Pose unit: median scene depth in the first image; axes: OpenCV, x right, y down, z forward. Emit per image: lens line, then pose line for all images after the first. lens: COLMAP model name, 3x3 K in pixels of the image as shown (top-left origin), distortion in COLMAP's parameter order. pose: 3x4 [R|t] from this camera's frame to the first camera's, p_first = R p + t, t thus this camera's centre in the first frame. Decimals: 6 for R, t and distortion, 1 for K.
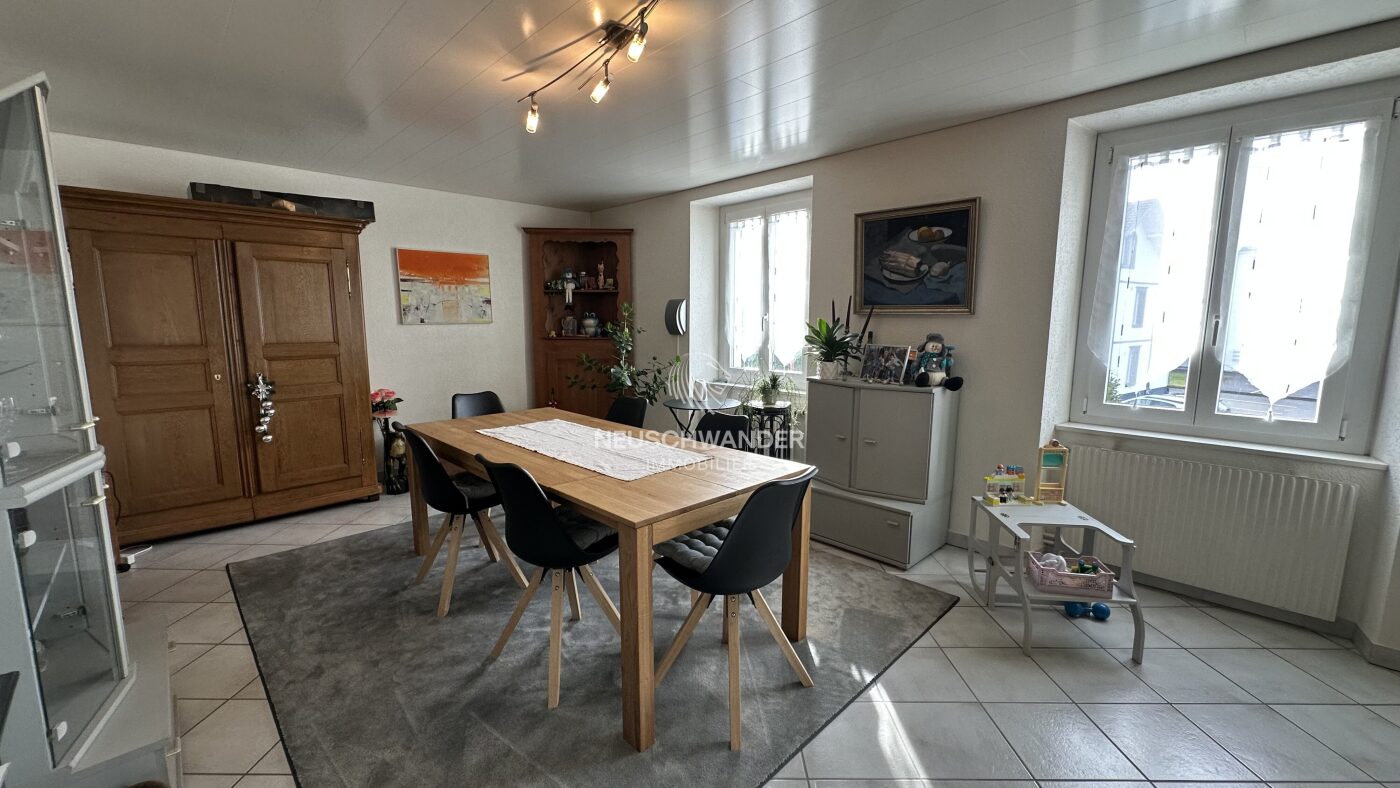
lens RADIAL K [[554.4, 0, 698.6], [0, 554.4, 398.7], [0, 0, 1]] dist [0.000878, 0.000089]
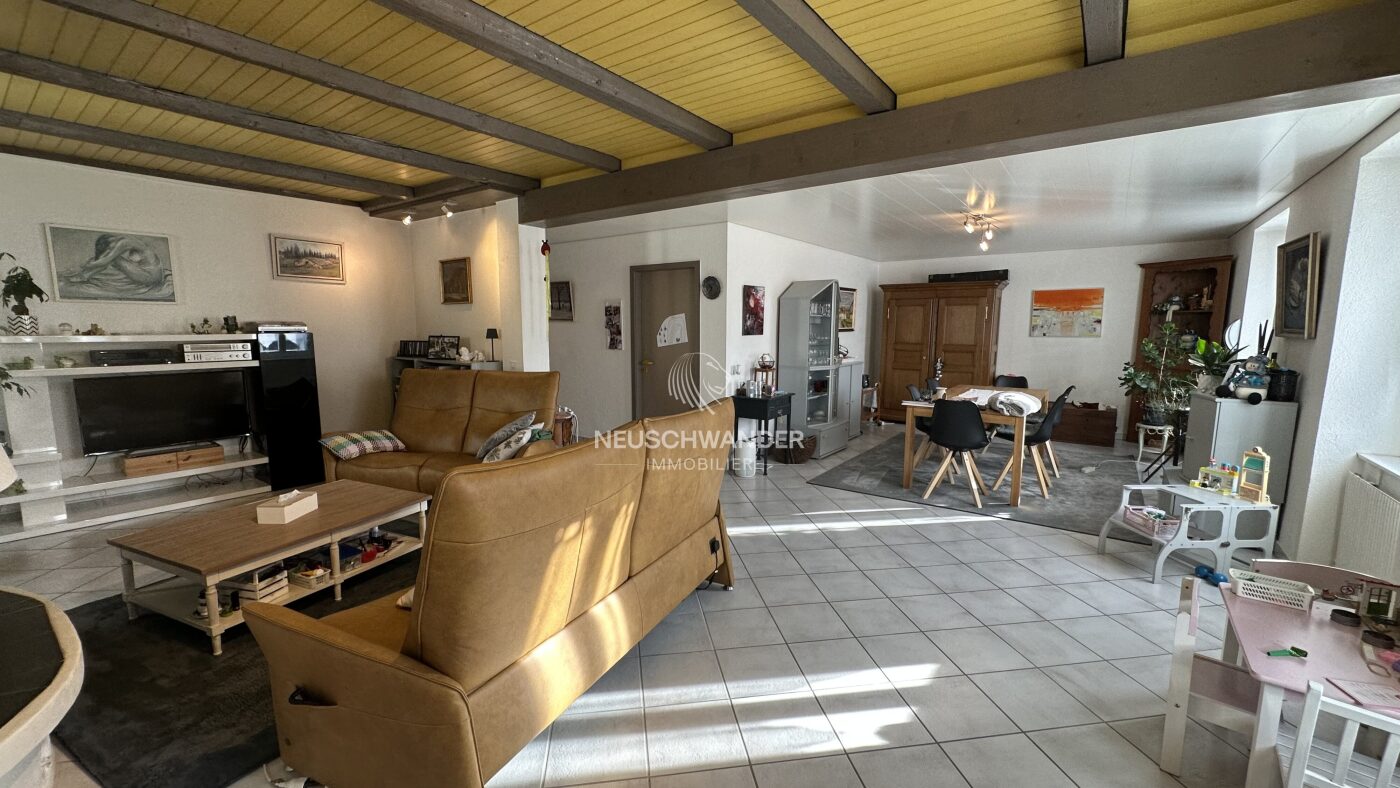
lens RADIAL K [[554.4, 0, 699.3], [0, 554.4, 395.8], [0, 0, 1]] dist [0.000878, 0.000089]
pose [[0.156416, 0.125821, -0.979644, 0.931990], [-0.143130, 0.984271, 0.103562, 0.009014], [0.977265, 0.124017, 0.171965, -0.217273]]
